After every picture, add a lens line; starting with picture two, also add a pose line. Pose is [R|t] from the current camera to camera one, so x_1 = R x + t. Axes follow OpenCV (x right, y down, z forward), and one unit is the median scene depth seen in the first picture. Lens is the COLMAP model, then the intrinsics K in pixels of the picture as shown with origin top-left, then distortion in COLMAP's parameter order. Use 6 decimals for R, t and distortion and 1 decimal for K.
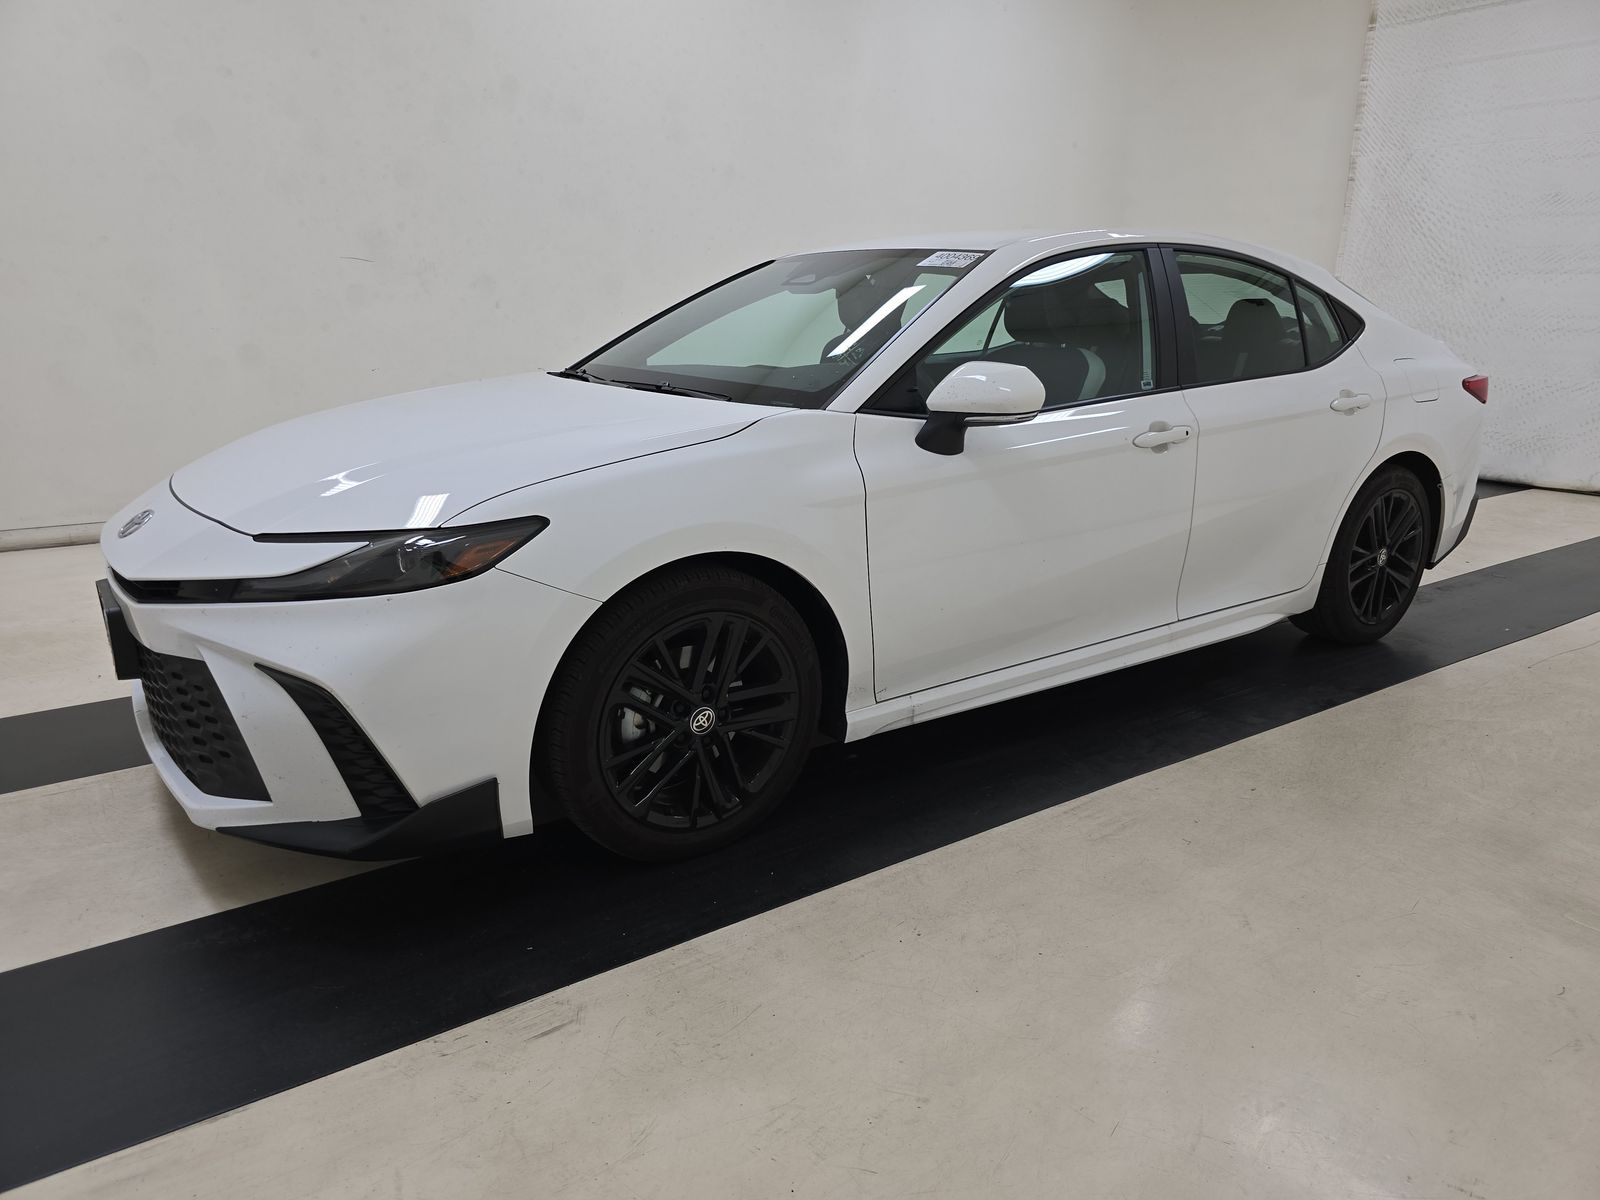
lens RADIAL K [[1081.7, 0, 813.3], [0, 1081.7, 606.0], [0, 0, 1]] dist [0.020983, -0.018097]
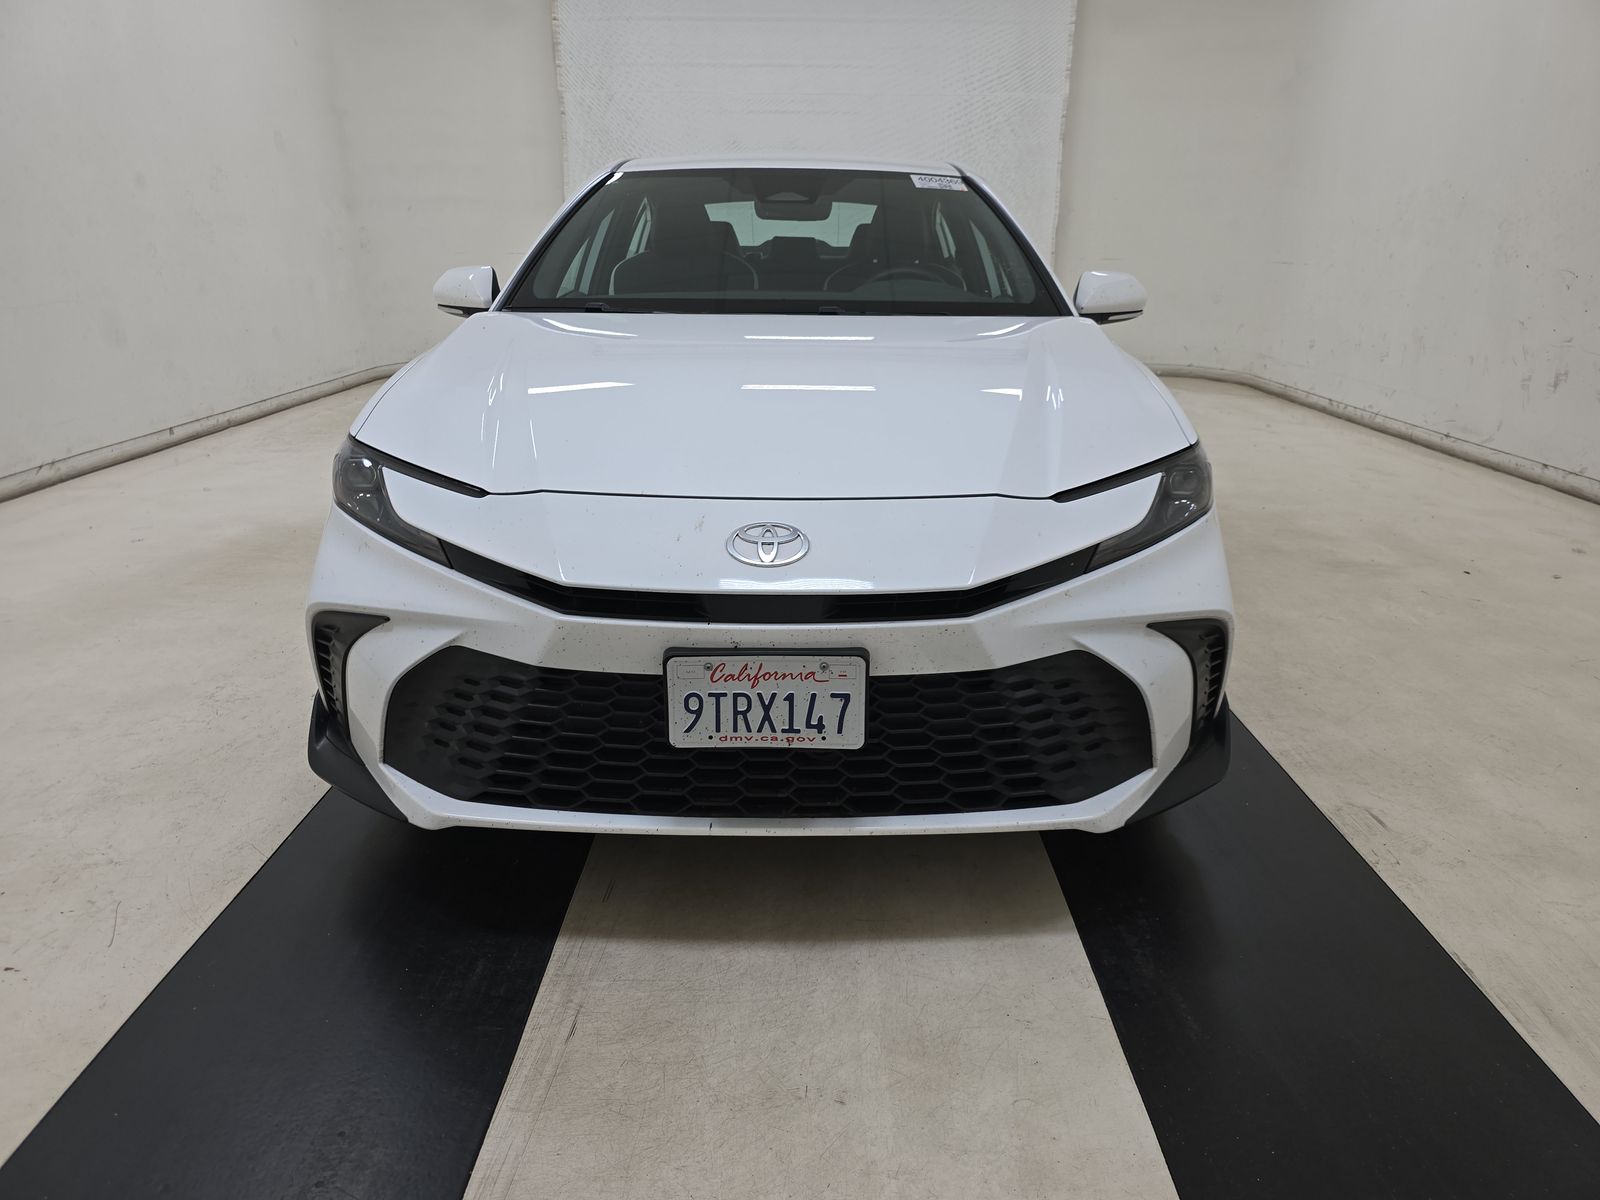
lens RADIAL K [[1081.7, 0, 805.9], [0, 1081.7, 604.9], [0, 0, 1]] dist [0.020983, -0.018097]
pose [[0.578793, -0.263723, 0.771653, -1.108015], [0.215573, 0.962082, 0.167110, -0.141947], [-0.786465, 0.069626, 0.613698, 0.539114]]
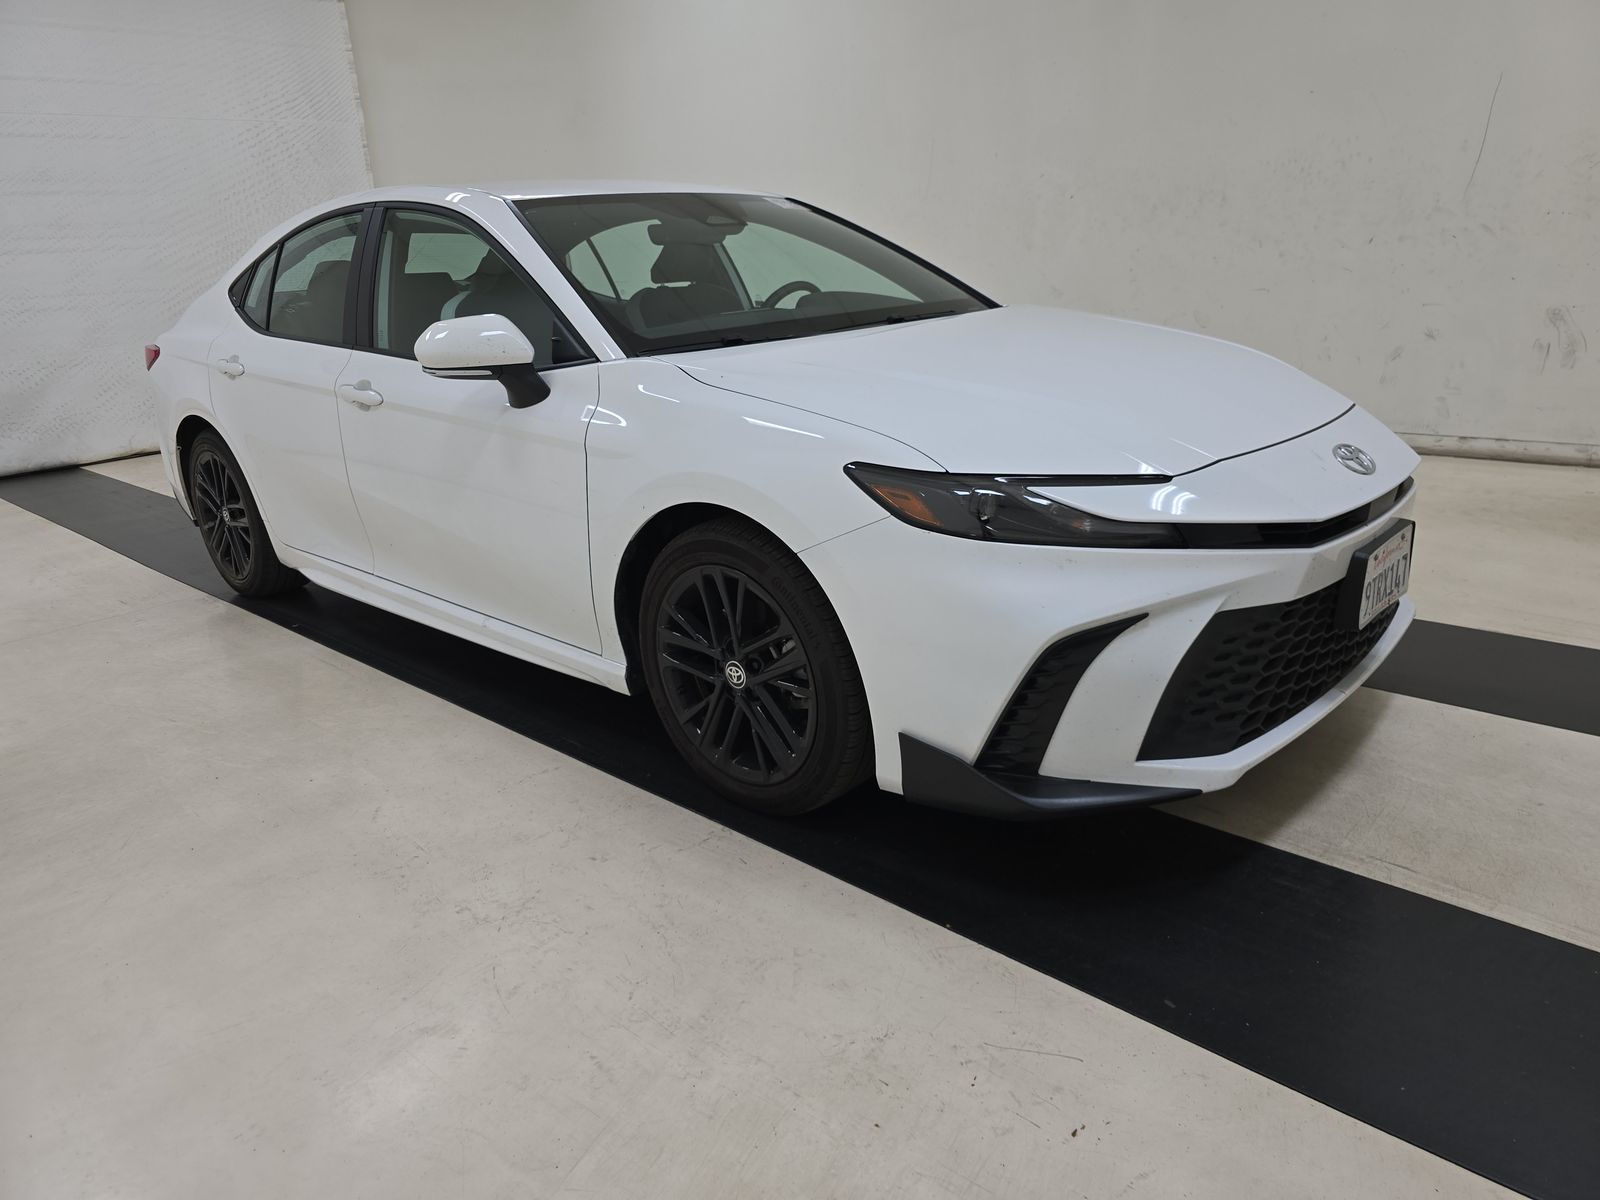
lens RADIAL K [[1081.7, 0, 804.7], [0, 1081.7, 603.7], [0, 0, 1]] dist [0.020983, -0.018097]
pose [[-0.208190, -0.303233, 0.929896, -1.349457], [0.314503, 0.879484, 0.357206, -0.409552], [-0.926145, 0.366822, -0.087732, 1.444421]]
